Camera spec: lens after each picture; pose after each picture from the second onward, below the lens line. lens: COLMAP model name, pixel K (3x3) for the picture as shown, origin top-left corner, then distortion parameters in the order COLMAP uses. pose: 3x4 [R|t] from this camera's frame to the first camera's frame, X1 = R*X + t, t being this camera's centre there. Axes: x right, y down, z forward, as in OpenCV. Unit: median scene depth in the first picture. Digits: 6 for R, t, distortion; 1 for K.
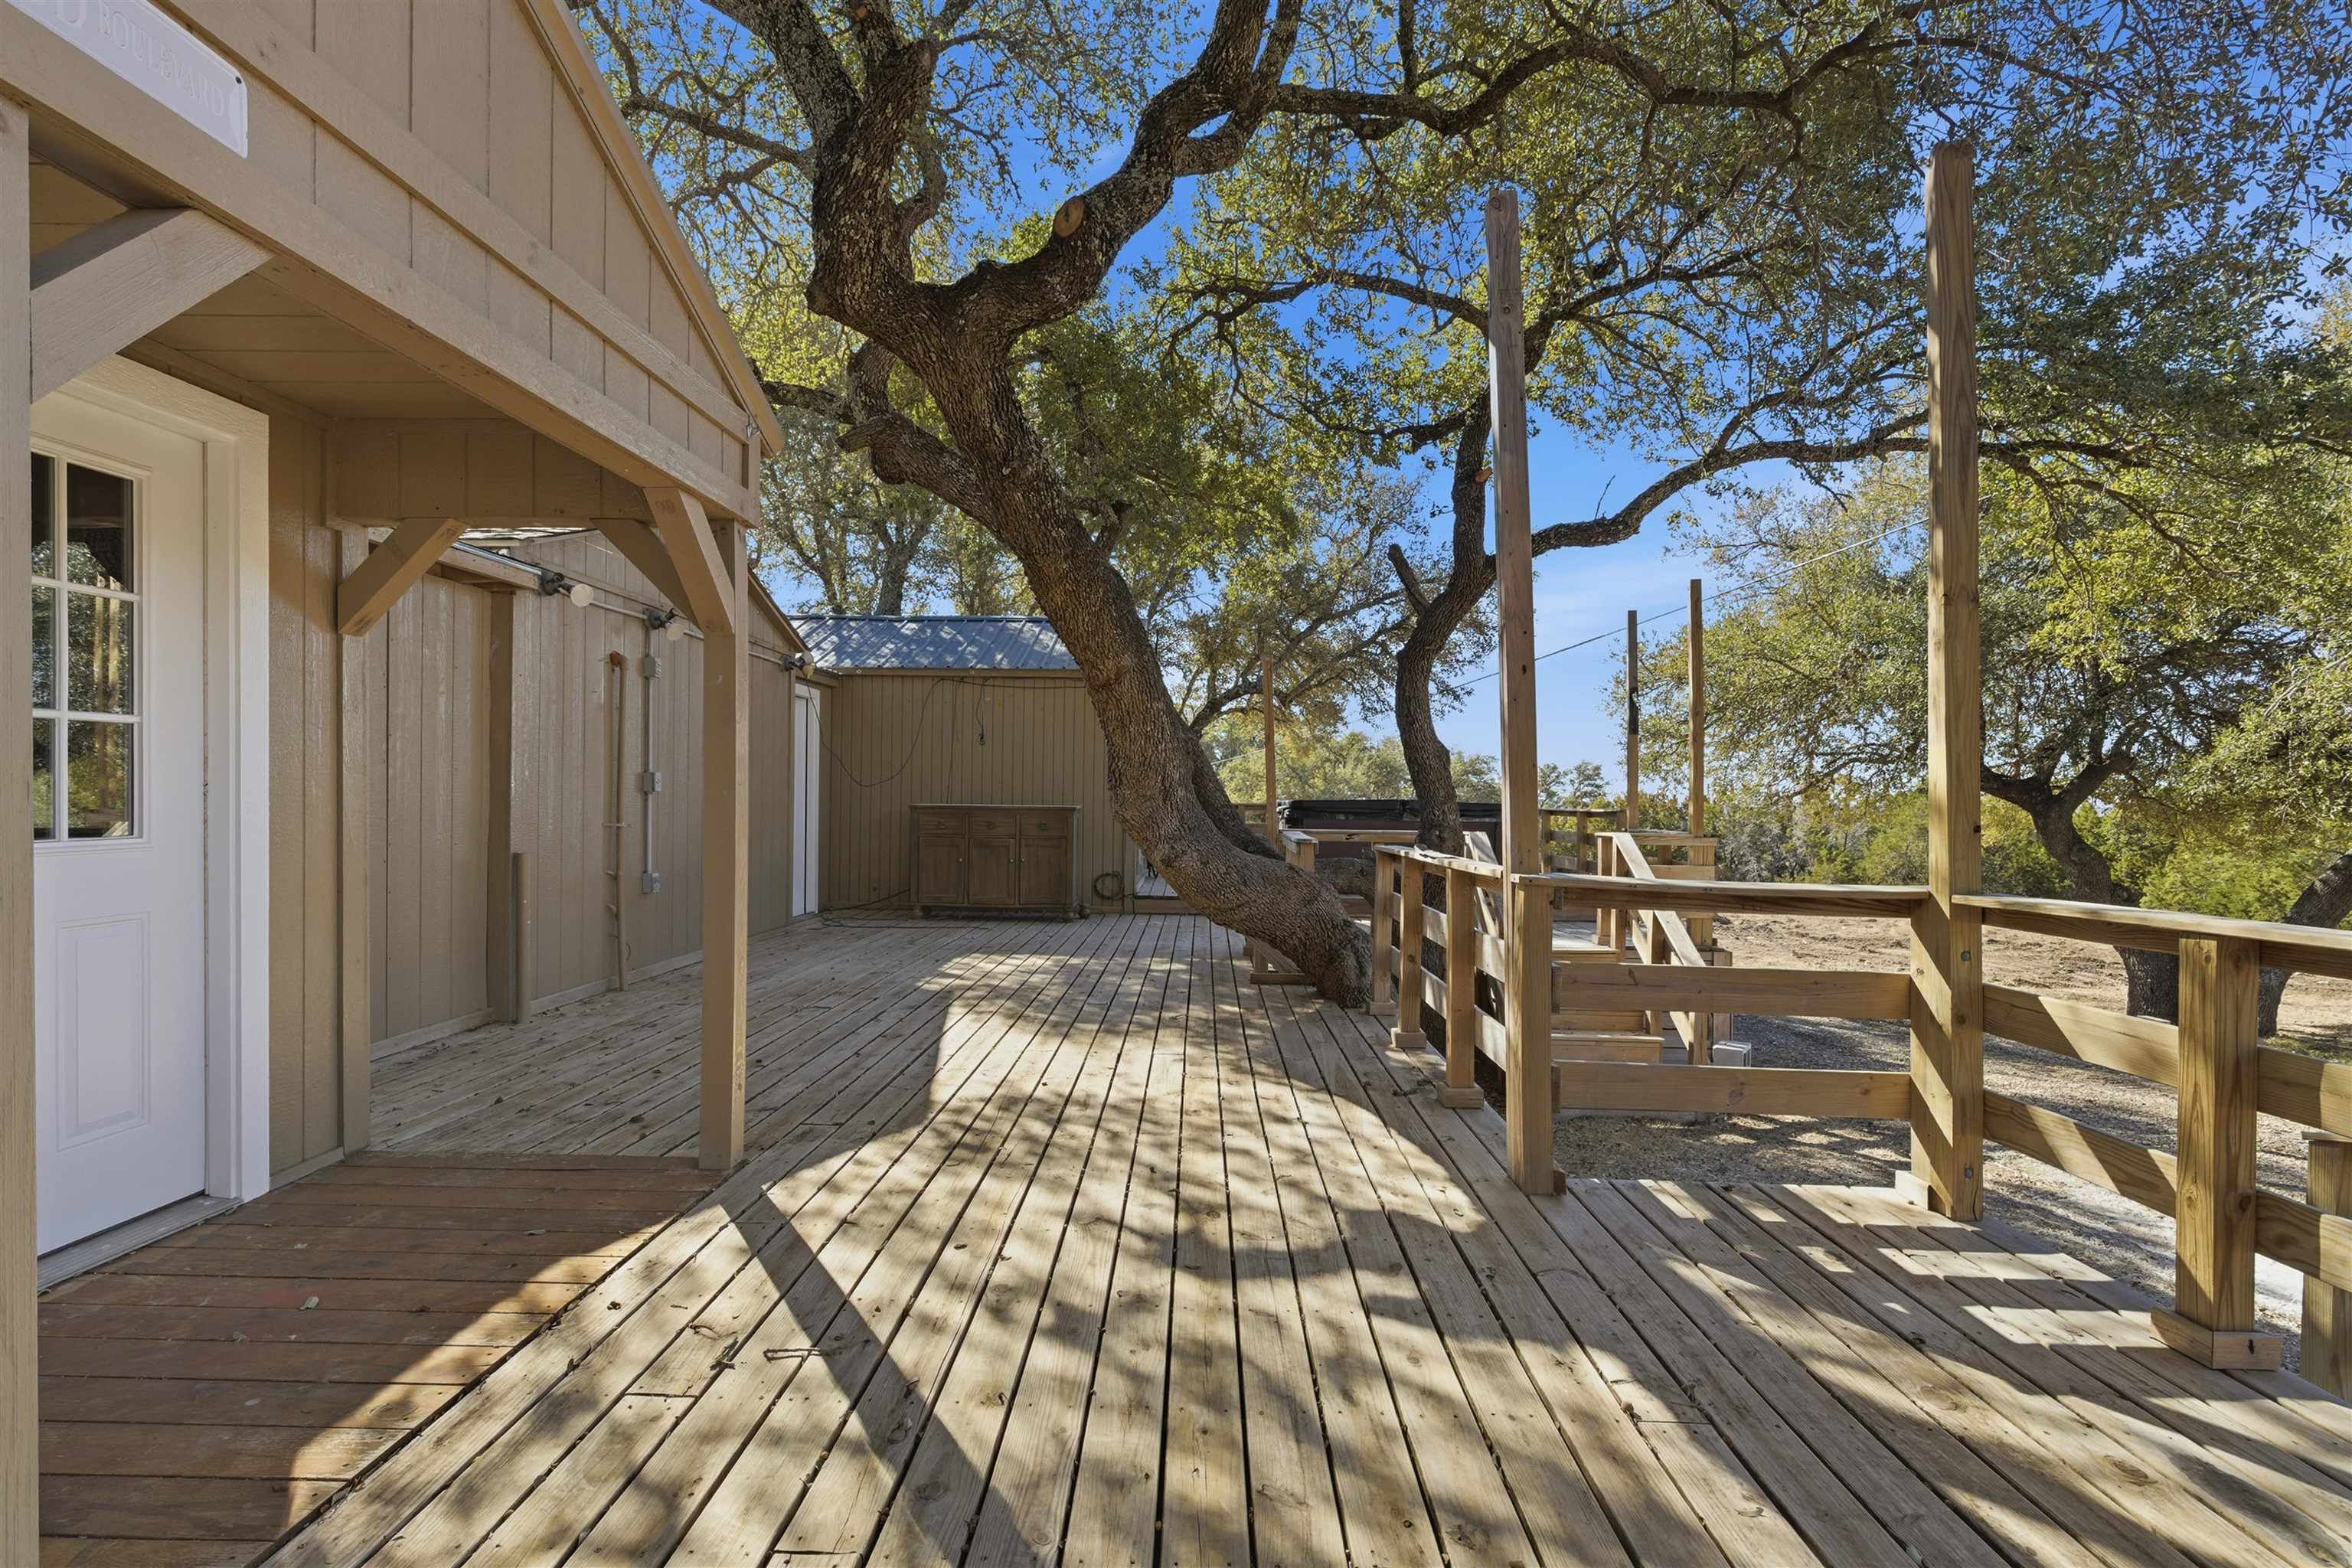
lens RADIAL K [[1098.7, 0, 1180.8], [0, 1098.7, 798.5], [0, 0, 1]] dist [0.003514, 0.000578]
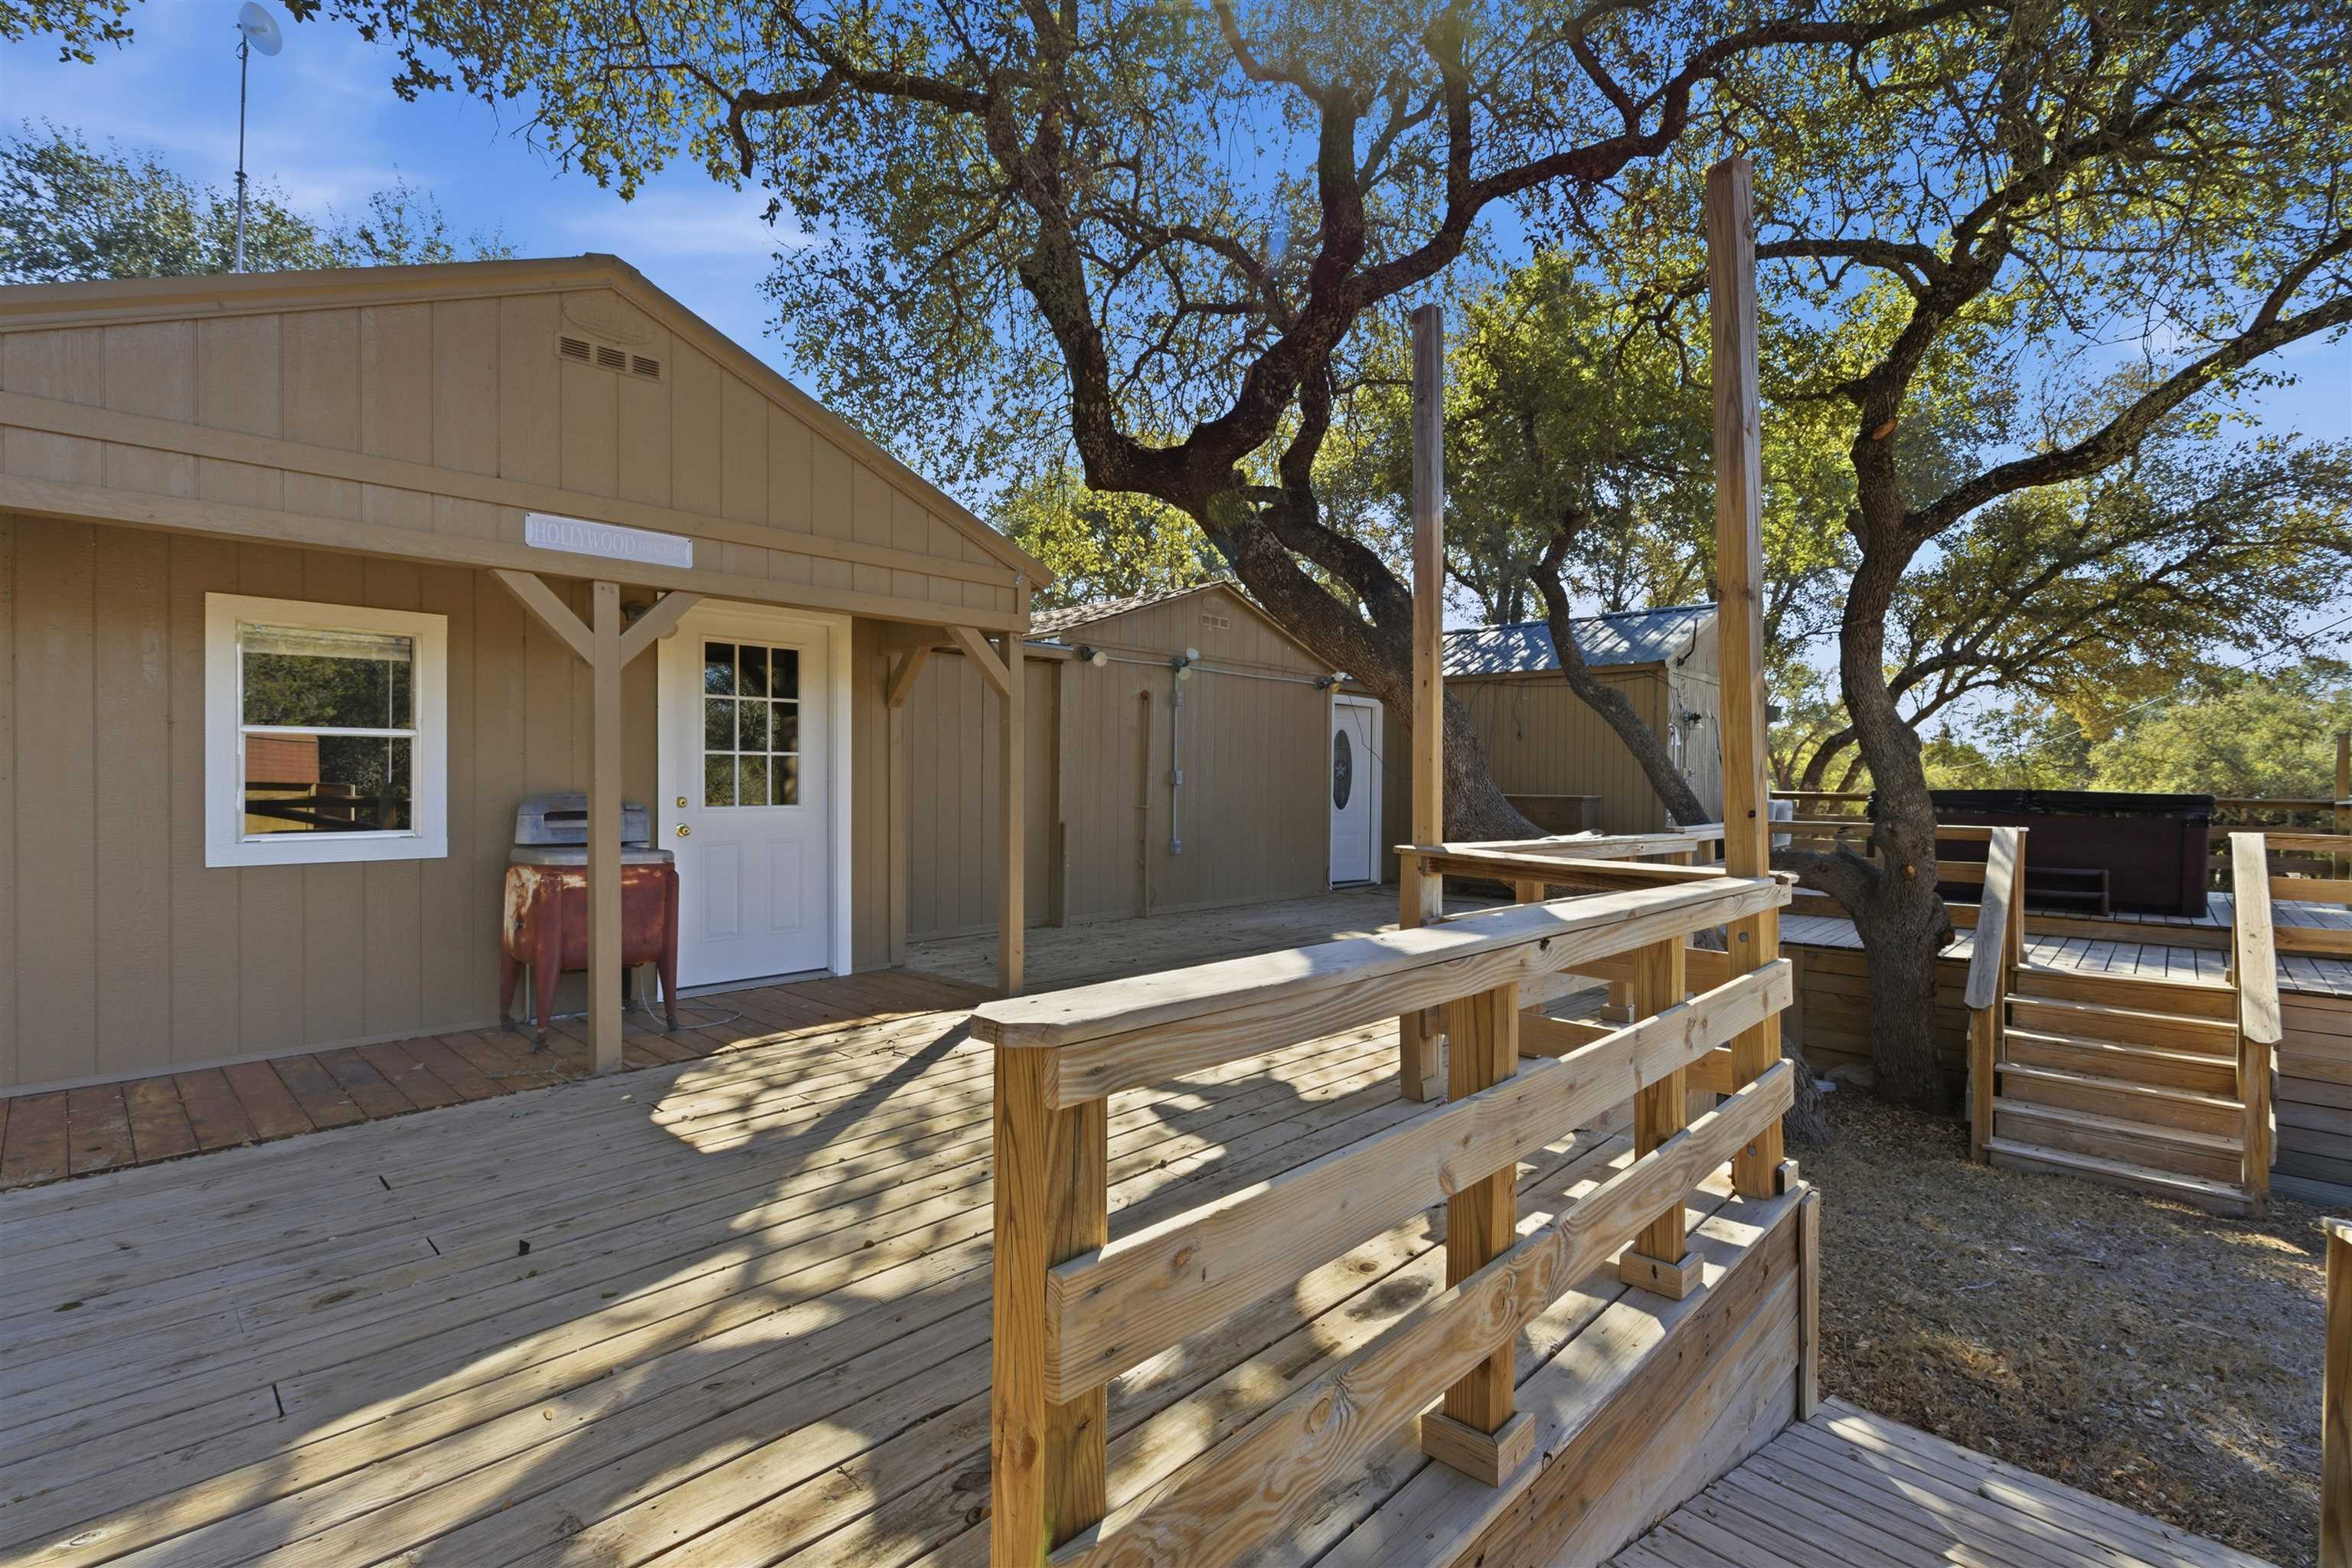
lens RADIAL K [[1098.7, 0, 1184.9], [0, 1098.7, 781.7], [0, 0, 1]] dist [0.003514, 0.000578]
pose [[0.737051, -0.005077, -0.675818, 0.631223], [0.000335, 0.999974, -0.007147, 0.000636], [0.675837, 0.005041, 0.737034, -0.076142]]
